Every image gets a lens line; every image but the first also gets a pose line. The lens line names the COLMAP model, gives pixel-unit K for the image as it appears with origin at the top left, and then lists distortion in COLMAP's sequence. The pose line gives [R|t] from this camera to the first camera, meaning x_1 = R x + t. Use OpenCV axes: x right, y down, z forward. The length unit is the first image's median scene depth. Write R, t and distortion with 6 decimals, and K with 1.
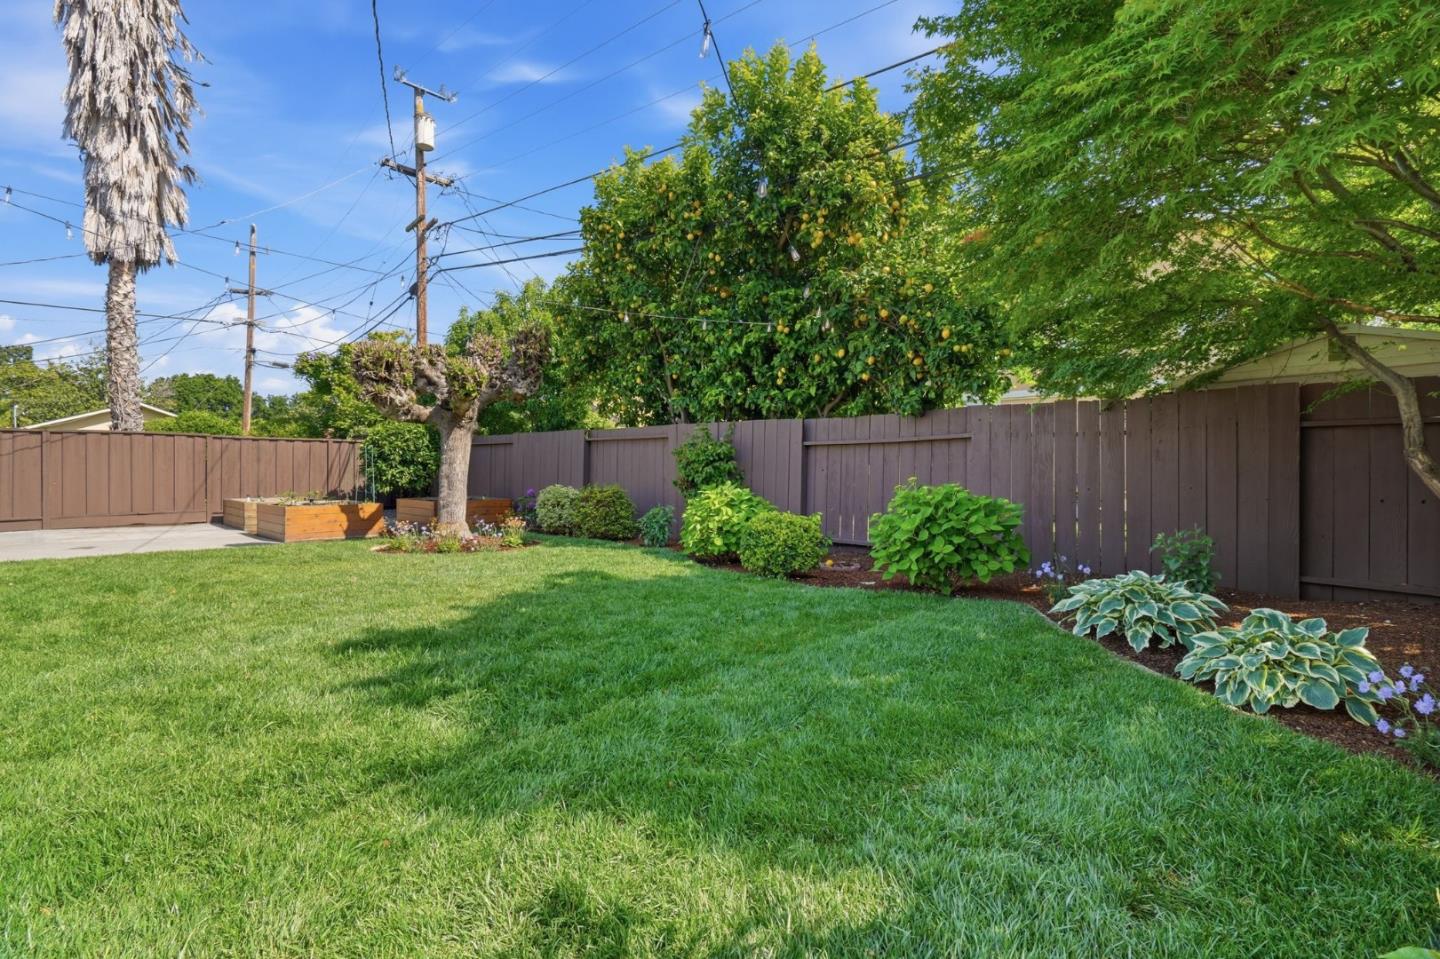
lens RADIAL K [[666.7, 0, 714.2], [0, 666.7, 477.9], [0, 0, 1]] dist [0.000805, 0.000191]
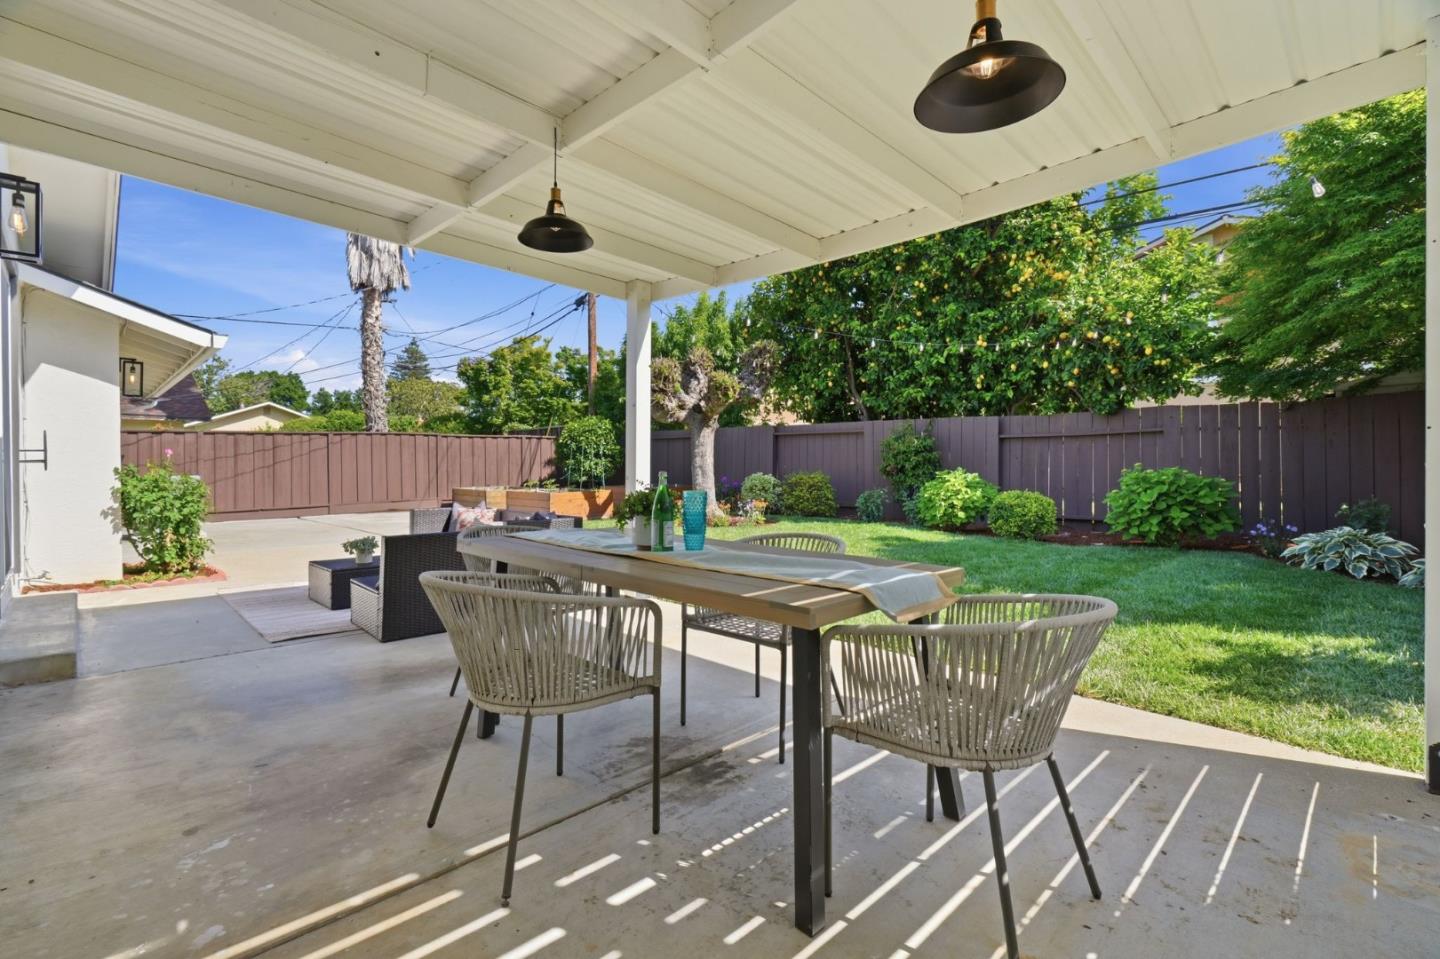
lens RADIAL K [[675.5, 0, 714.9], [0, 675.5, 467.2], [0, 0, 1]] dist [0.001508, 0.000924]
pose [[0.999121, -0.011922, -0.040190, -0.384659], [0.012032, 0.999925, 0.002485, -0.004906], [0.040157, -0.002966, 0.999189, -0.296714]]
